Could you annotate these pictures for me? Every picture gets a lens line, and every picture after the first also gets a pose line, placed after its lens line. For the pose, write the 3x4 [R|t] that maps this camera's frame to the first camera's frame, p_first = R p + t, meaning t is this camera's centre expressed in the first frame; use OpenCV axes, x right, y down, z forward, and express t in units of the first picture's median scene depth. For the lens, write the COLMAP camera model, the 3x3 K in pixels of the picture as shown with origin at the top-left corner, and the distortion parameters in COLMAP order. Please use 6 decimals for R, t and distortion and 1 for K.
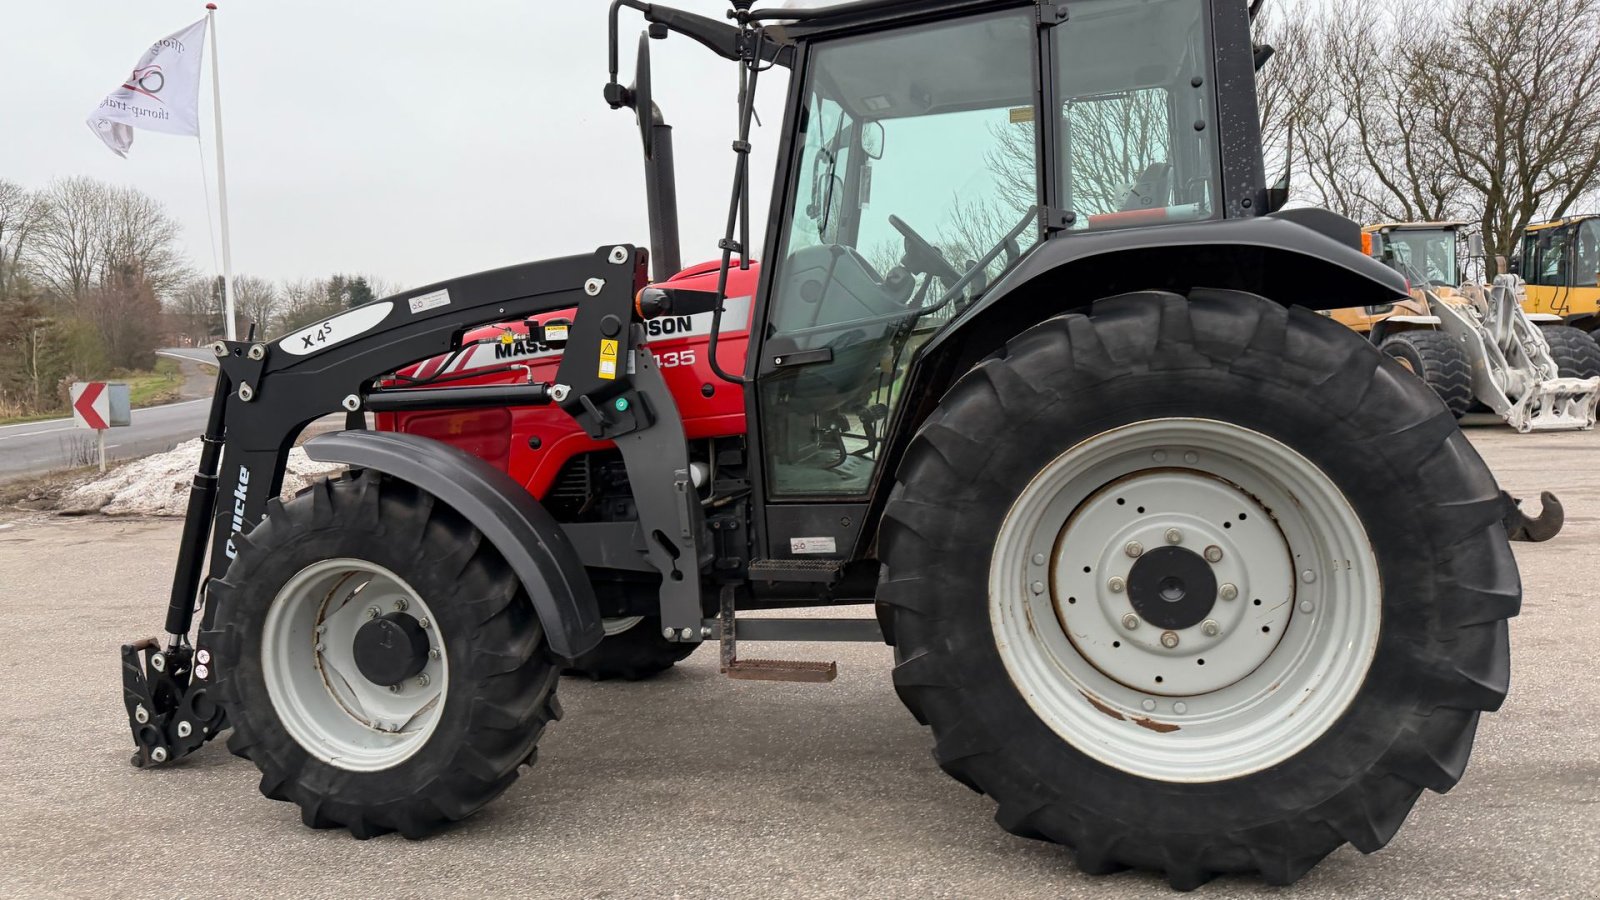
lens RADIAL K [[1109.5, 0, 799.7], [0, 1109.5, 454.9], [0, 0, 1]] dist [0.145749, -0.283252]
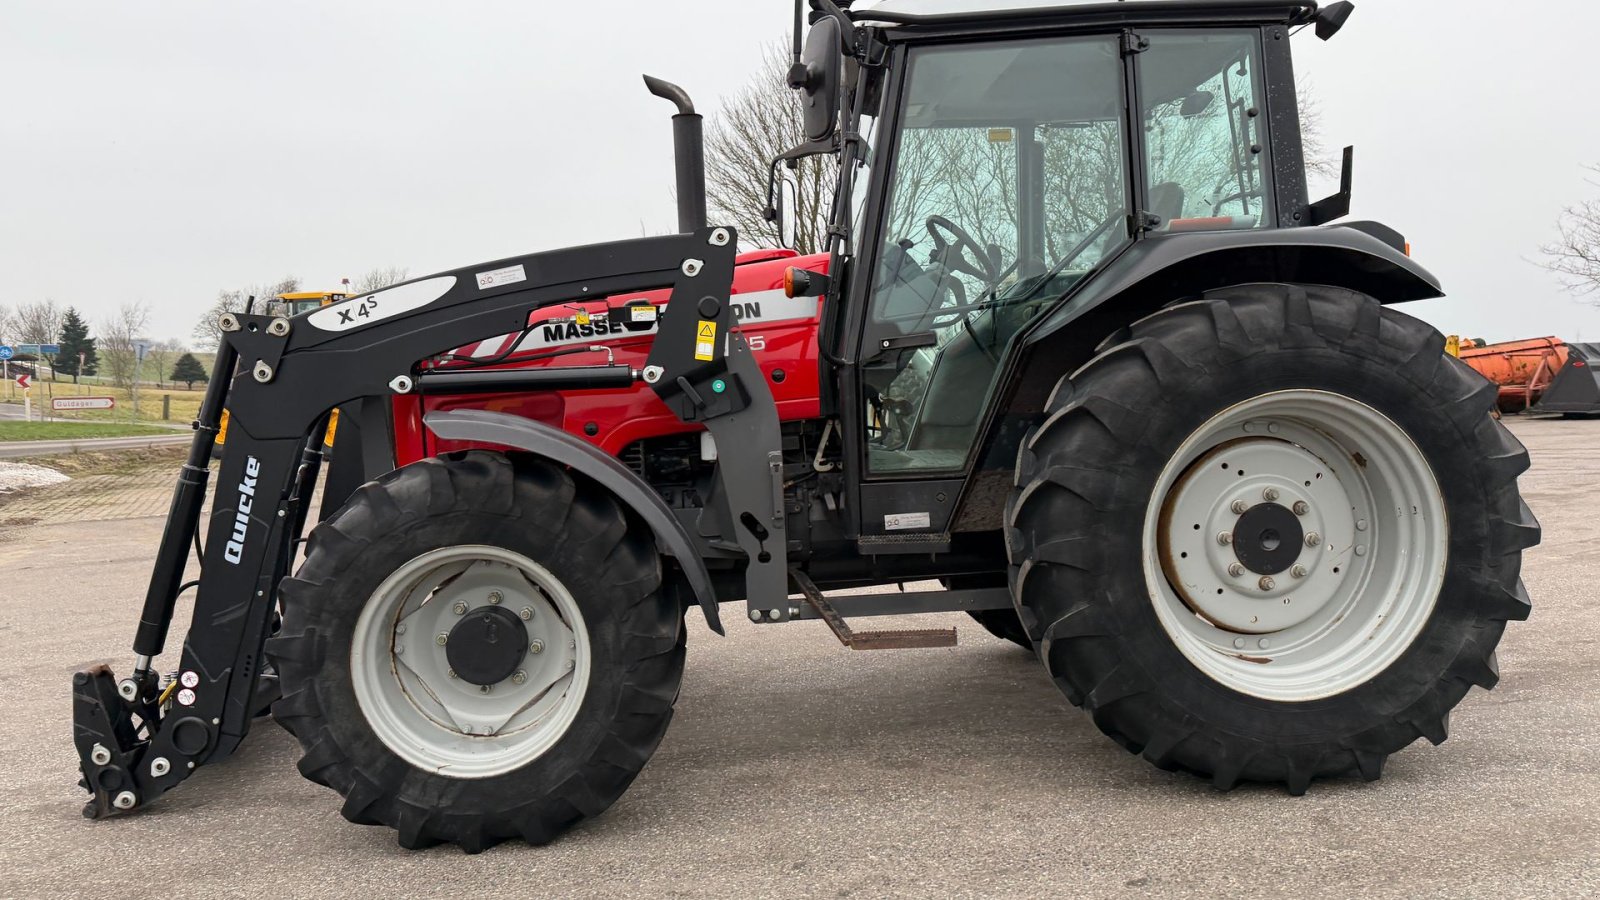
lens RADIAL K [[1101.1, 0, 800.0], [0, 1101.1, 450.0], [0, 0, 1]] dist [0.127759, -0.225716]
pose [[0.948396, -0.007269, 0.317005, -0.447697], [0.017544, 0.999409, -0.029568, 0.047020], [-0.316602, 0.033604, 0.947963, 0.046221]]
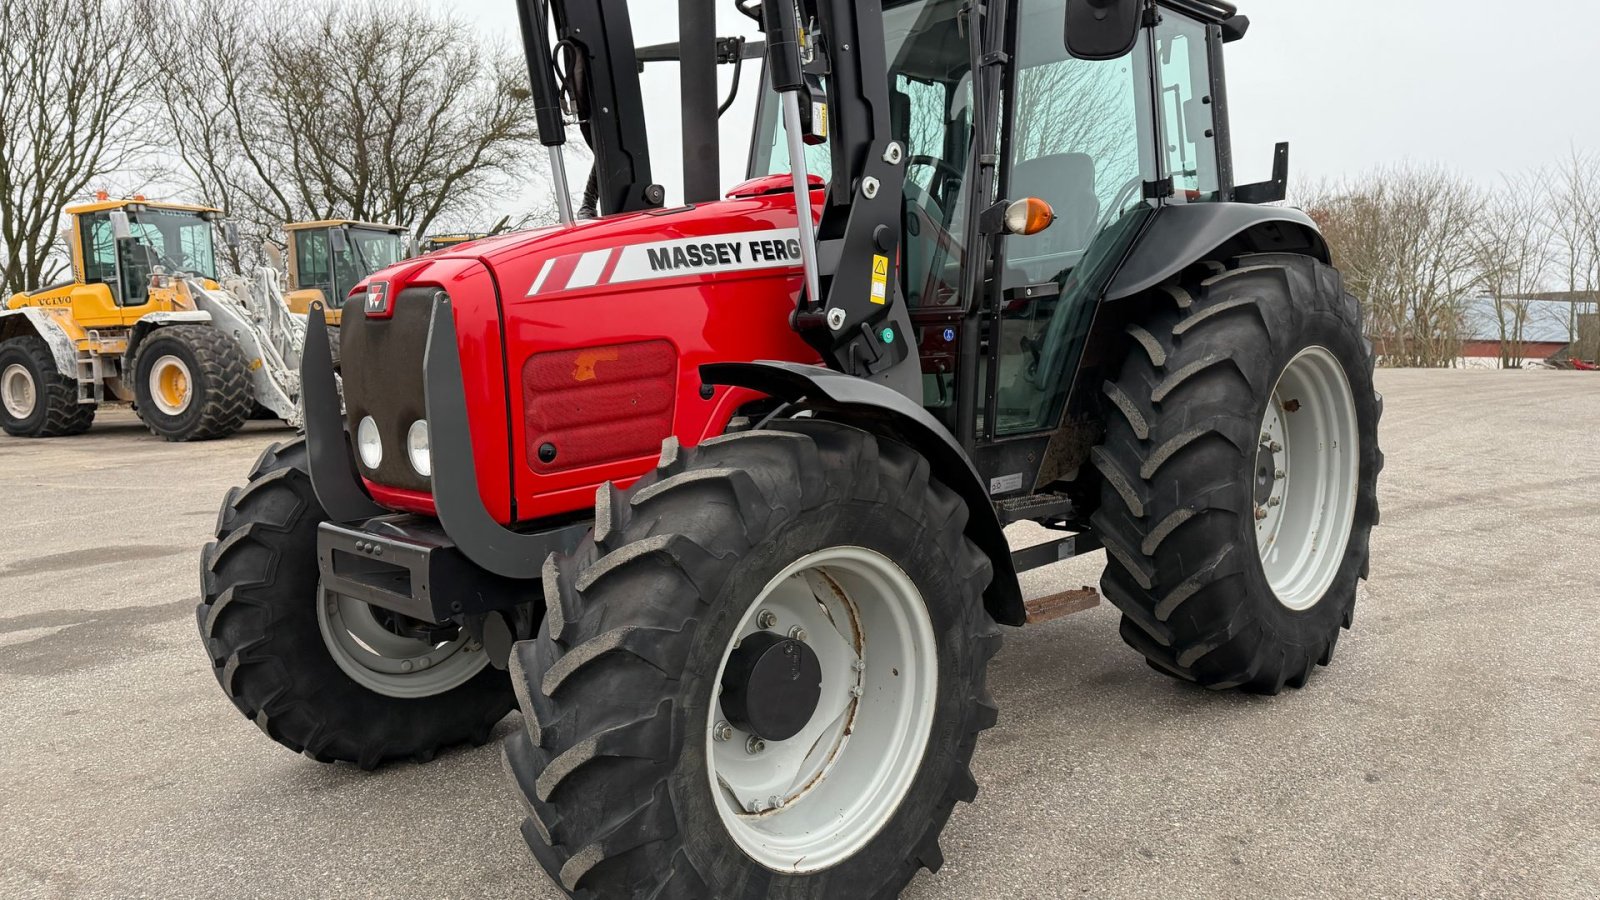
lens RADIAL K [[1128.7, 0, 804.6], [0, 1128.7, 455.3], [0, 0, 1]] dist [0.112297, -0.125376]
pose [[0.507010, -0.059037, 0.859916, -1.021264], [0.062479, 0.997544, 0.031648, 0.015014], [-0.859672, 0.037681, 0.509454, 0.693273]]
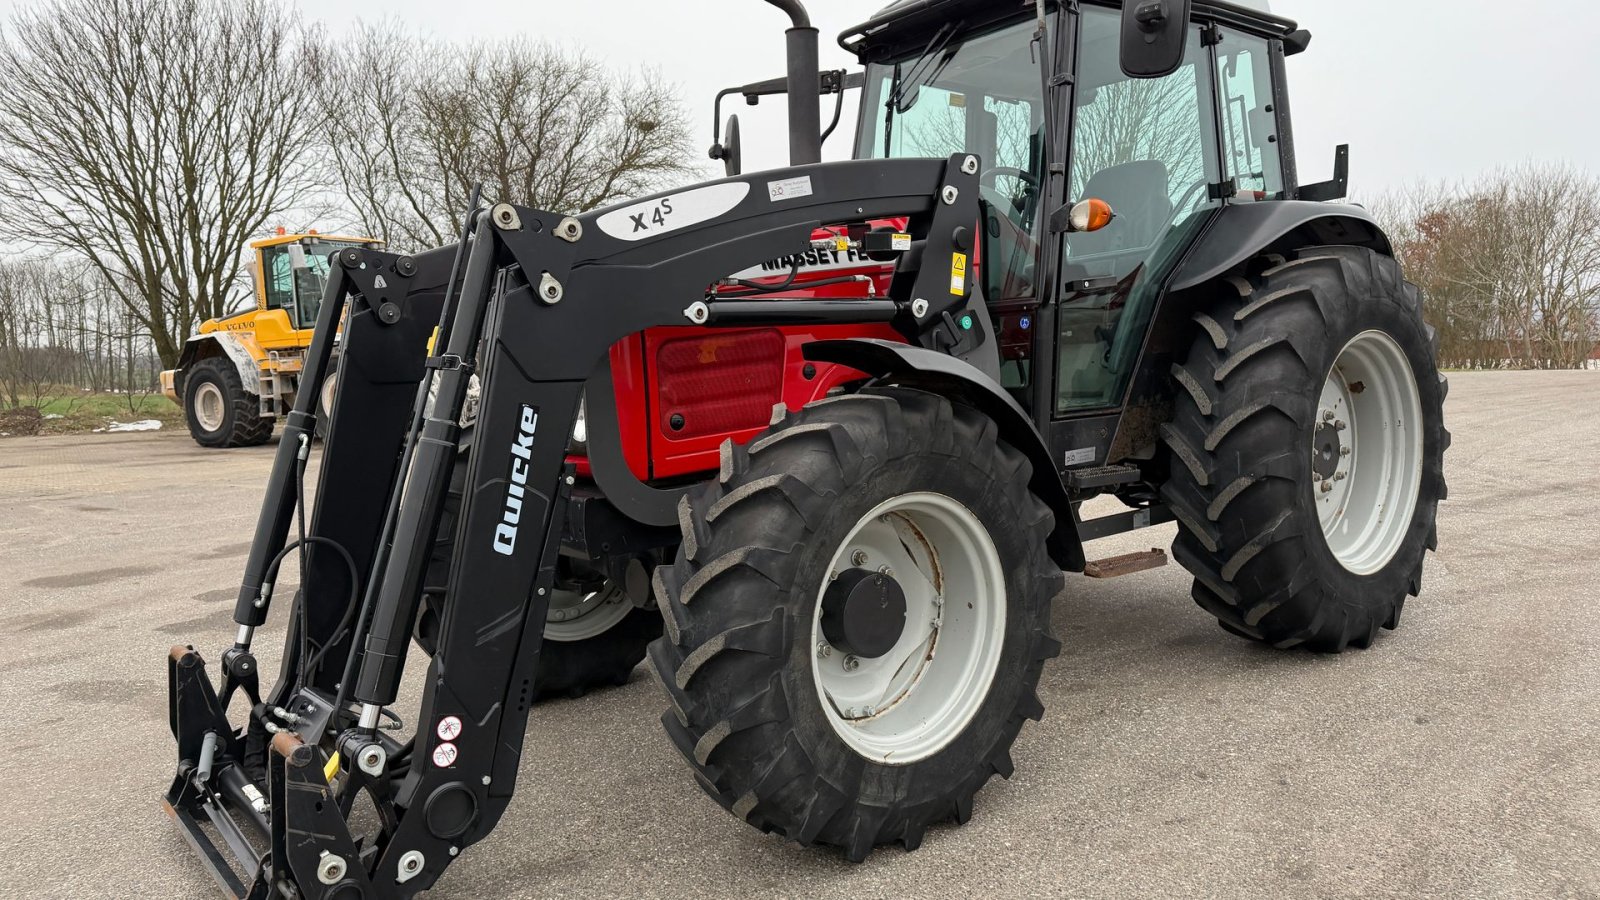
lens RADIAL K [[1102.4, 0, 811.1], [0, 1102.4, 440.0], [0, 0, 1]] dist [0.108025, -0.130452]
pose [[0.587683, -0.042580, 0.807970, -1.116639], [0.071339, 0.997452, 0.000677, 0.050016], [-0.805940, 0.057242, 0.589223, 0.613499]]
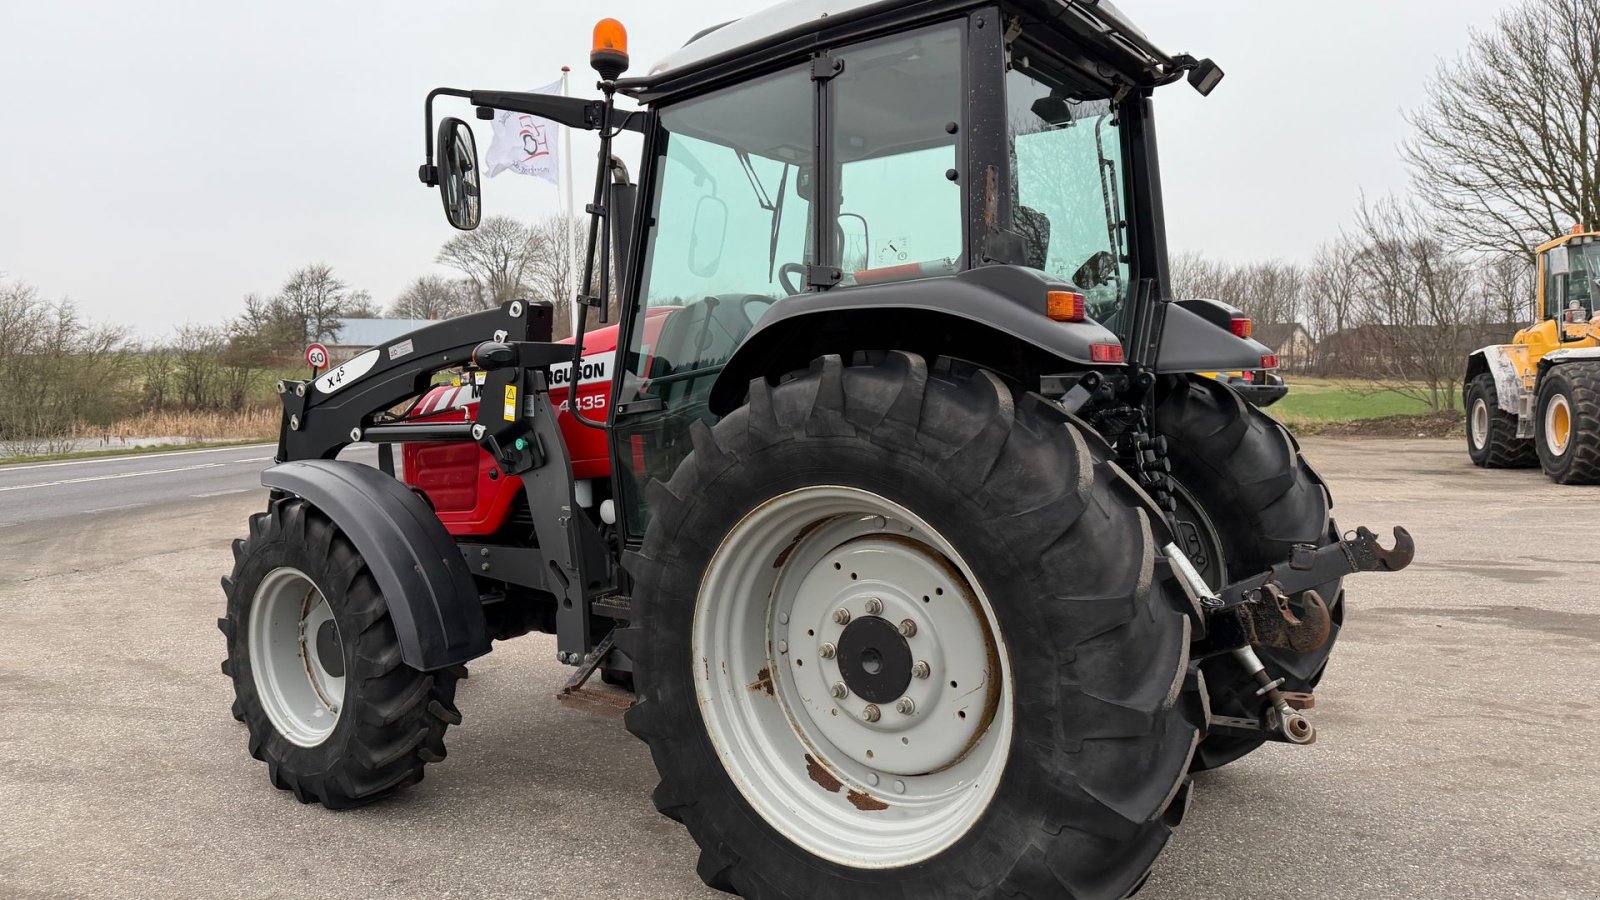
lens RADIAL K [[1109.5, 0, 799.7], [0, 1109.5, 454.9], [0, 0, 1]] dist [0.145749, -0.283252]
pose [[0.932491, 0.034292, -0.359563, 0.549552], [-0.037064, 0.999313, -0.000816, -0.048698], [0.359288, 0.014088, 0.933121, 0.074540]]
